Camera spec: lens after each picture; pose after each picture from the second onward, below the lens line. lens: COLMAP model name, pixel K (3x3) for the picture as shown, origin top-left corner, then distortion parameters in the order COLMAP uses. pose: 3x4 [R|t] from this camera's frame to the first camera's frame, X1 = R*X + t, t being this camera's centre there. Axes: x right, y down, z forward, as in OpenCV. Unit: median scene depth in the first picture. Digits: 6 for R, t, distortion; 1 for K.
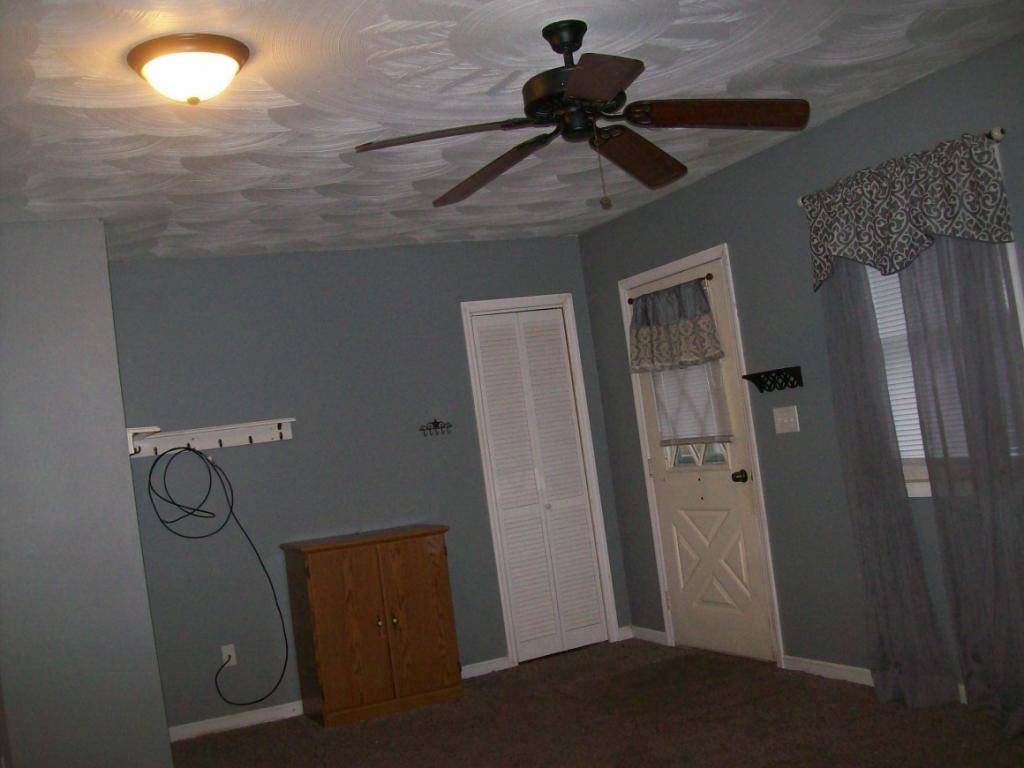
lens RADIAL K [[1044.0, 0, 508.7], [0, 1044.0, 383.9], [0, 0, 1]] dist [-0.137456, 0.000000]
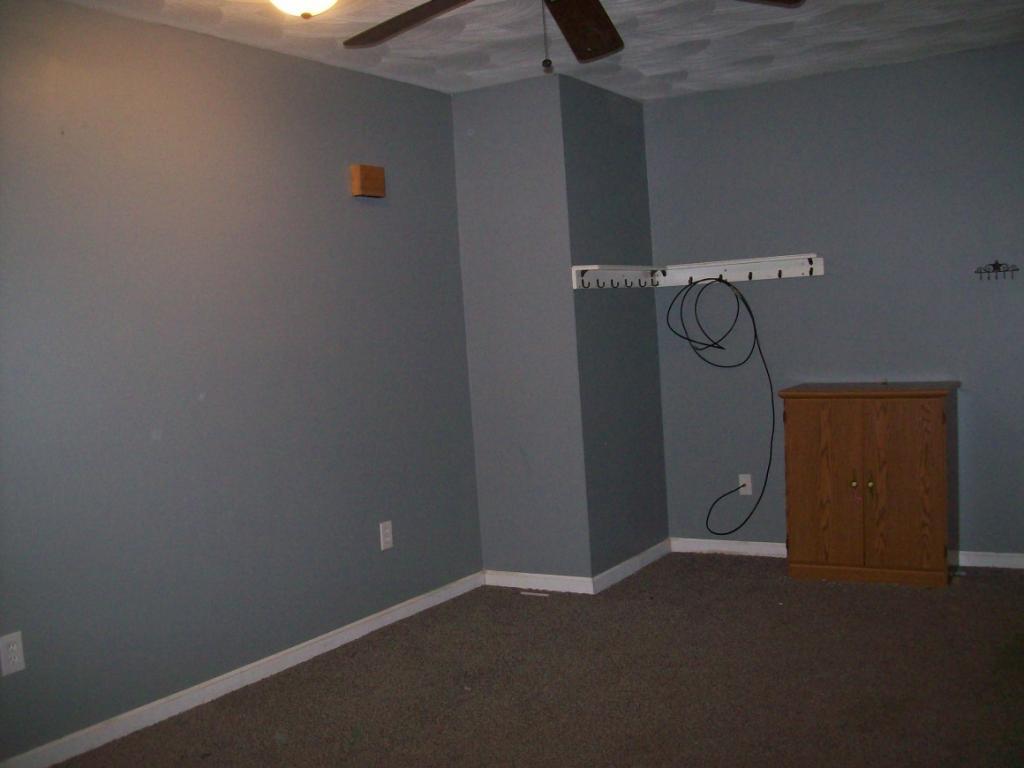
lens RADIAL K [[1044.0, 0, 510.2], [0, 1044.0, 384.3], [0, 0, 1]] dist [-0.137456, 0.000000]
pose [[0.562581, 0.143407, -0.814209, 0.423558], [0.031351, 0.980432, 0.194346, -0.041979], [0.826147, -0.134862, 0.547077, 0.249666]]
